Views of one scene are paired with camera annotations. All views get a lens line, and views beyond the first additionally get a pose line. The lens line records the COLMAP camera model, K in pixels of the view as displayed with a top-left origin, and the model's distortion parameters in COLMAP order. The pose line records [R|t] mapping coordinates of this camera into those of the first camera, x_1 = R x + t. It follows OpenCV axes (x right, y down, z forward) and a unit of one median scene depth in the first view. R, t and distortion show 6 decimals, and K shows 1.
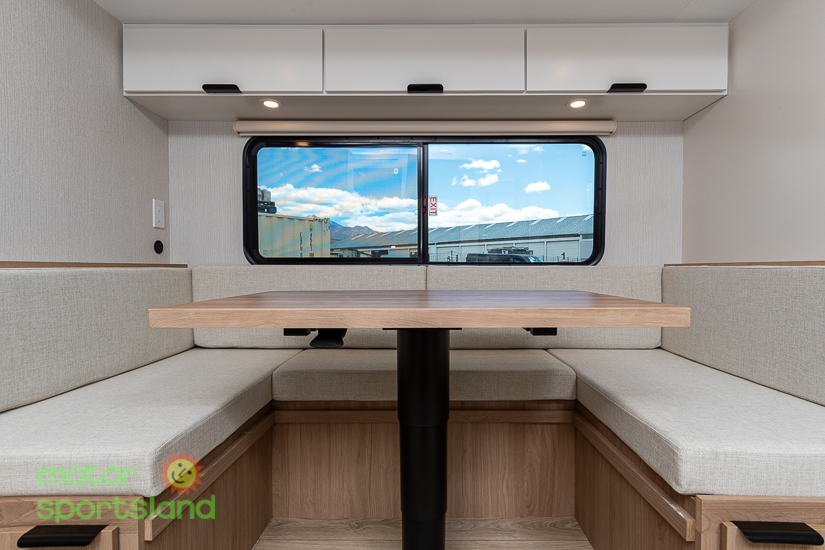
lens RADIAL K [[426.8, 0, 412.5], [0, 426.8, 275.0], [0, 0, 1]] dist [-0.001343, -0.000062]
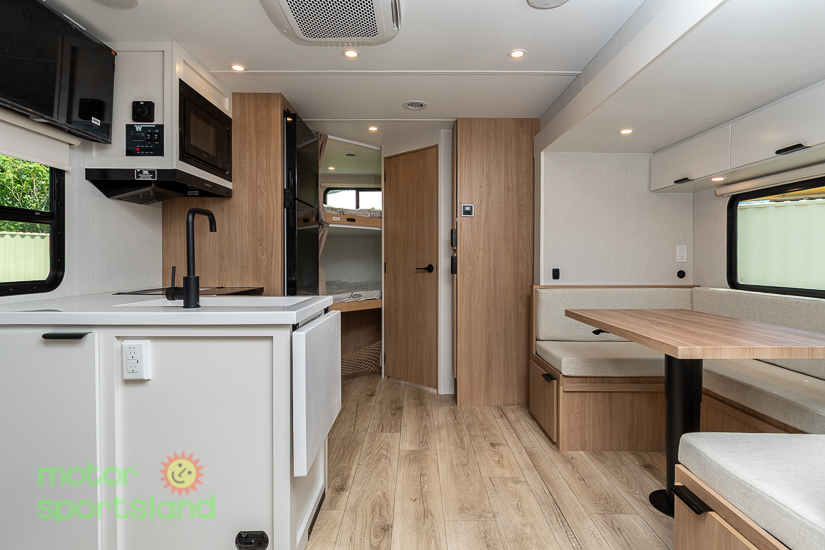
lens RADIAL K [[426.8, 0, 412.5], [0, 426.8, 275.0], [0, 0, 1]] dist [-0.001343, -0.000062]
pose [[0.034074, 0.023251, -0.999149, 1.069326], [-0.016056, 0.999613, 0.022714, -0.090847], [0.999290, 0.015268, 0.034434, -0.082902]]
